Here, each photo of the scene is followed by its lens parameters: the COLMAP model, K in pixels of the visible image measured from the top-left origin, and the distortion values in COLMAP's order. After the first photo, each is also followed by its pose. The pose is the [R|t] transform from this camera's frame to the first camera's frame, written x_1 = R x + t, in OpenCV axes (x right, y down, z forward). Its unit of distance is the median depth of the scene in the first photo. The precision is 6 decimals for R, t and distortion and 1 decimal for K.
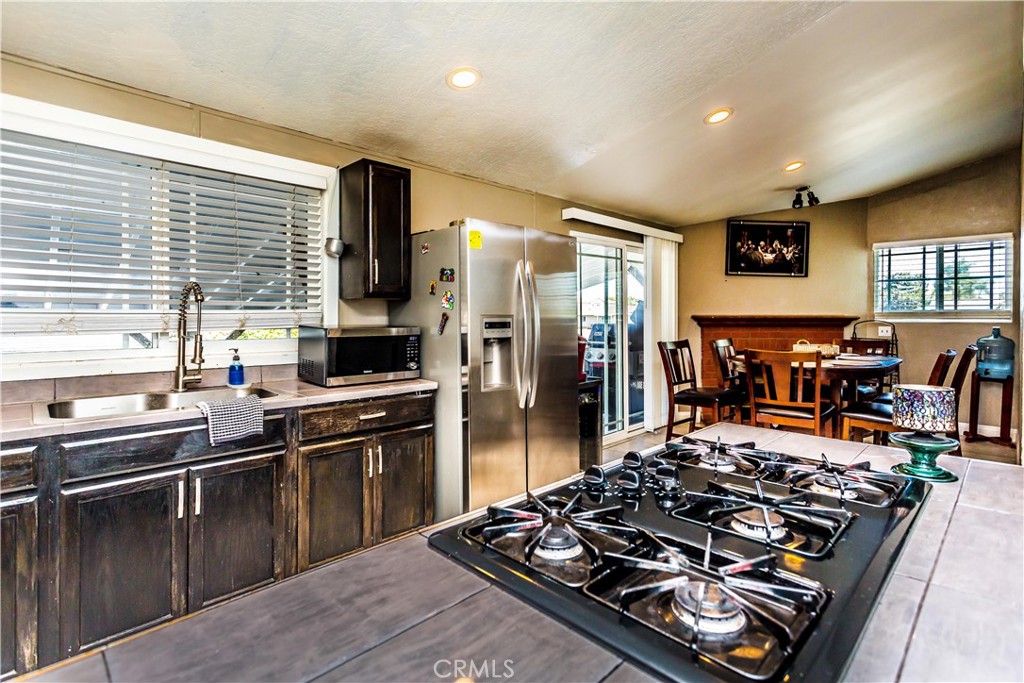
lens RADIAL K [[501.1, 0, 504.1], [0, 501.1, 322.7], [0, 0, 1]] dist [0.002745, 0.001124]
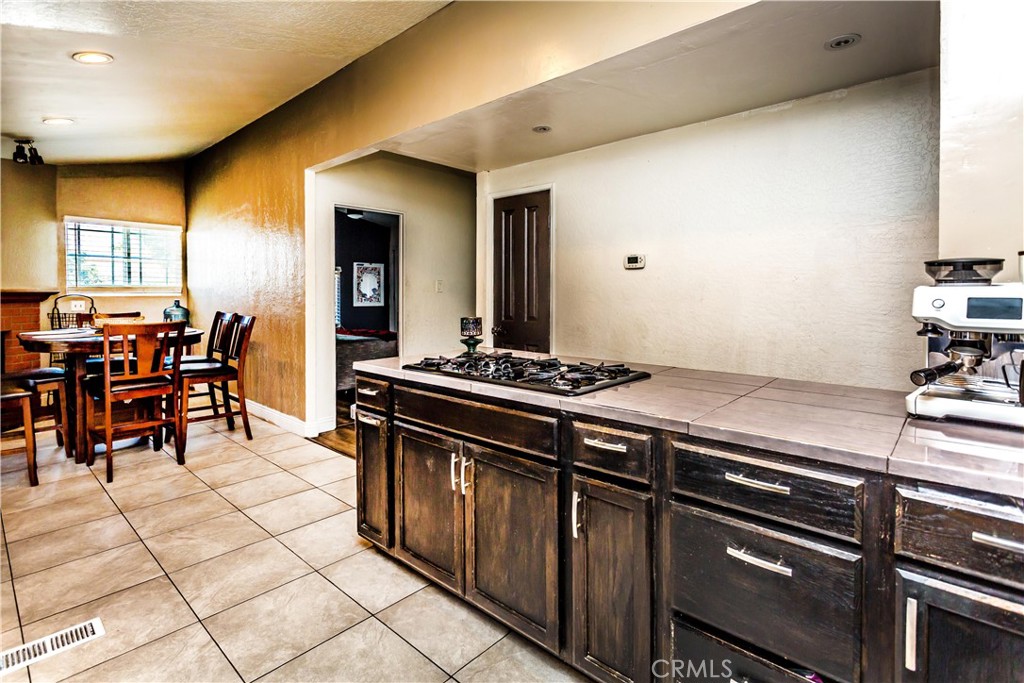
lens RADIAL K [[491.5, 0, 511.4], [0, 491.5, 313.4], [0, 0, 1]] dist [0.002275, 0.000746]
pose [[-0.062672, -0.041444, 0.997173, -0.291135], [0.009878, 0.999063, 0.042143, -0.000179], [-0.997985, 0.012491, -0.062204, 0.211892]]
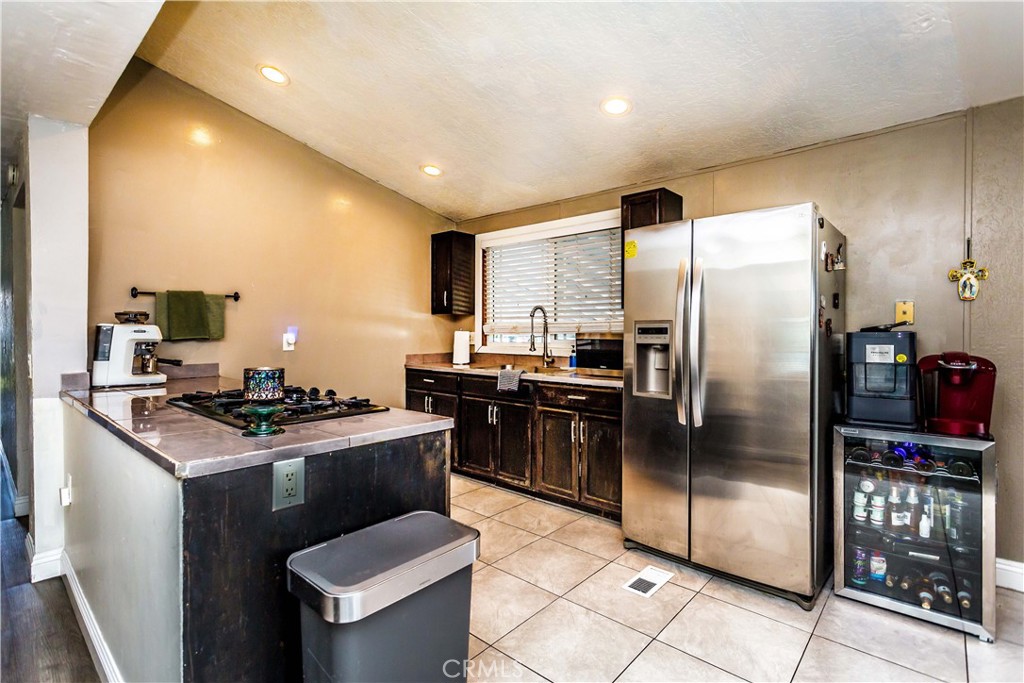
lens RADIAL K [[501.1, 0, 504.1], [0, 501.1, 322.7], [0, 0, 1]] dist [0.002745, 0.001124]
pose [[0.068479, -0.010946, -0.997592, 0.473070], [-0.013817, 0.999833, -0.011919, 0.002179], [0.997557, 0.014600, 0.068317, 0.316984]]
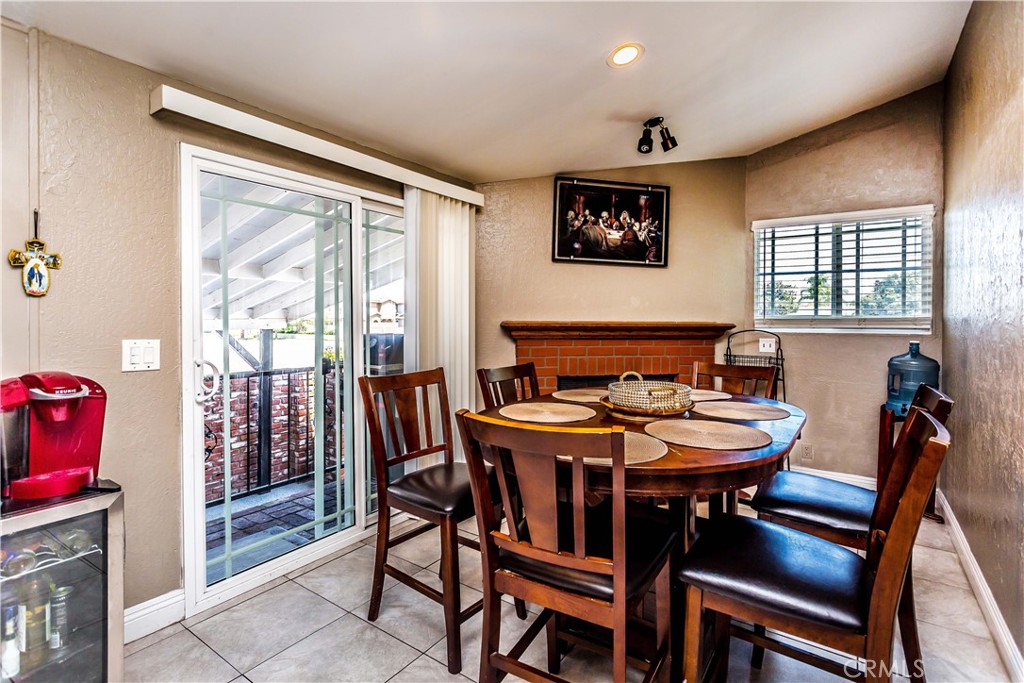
lens RADIAL K [[495.5, 0, 512.8], [0, 495.5, 326.2], [0, 0, 1]] dist [0.002188, 0.000735]
pose [[0.983396, 0.001537, 0.181467, 0.291130], [-0.001832, 0.999997, 0.001457, -0.010802], [-0.181464, -0.001765, 0.983396, 0.394645]]
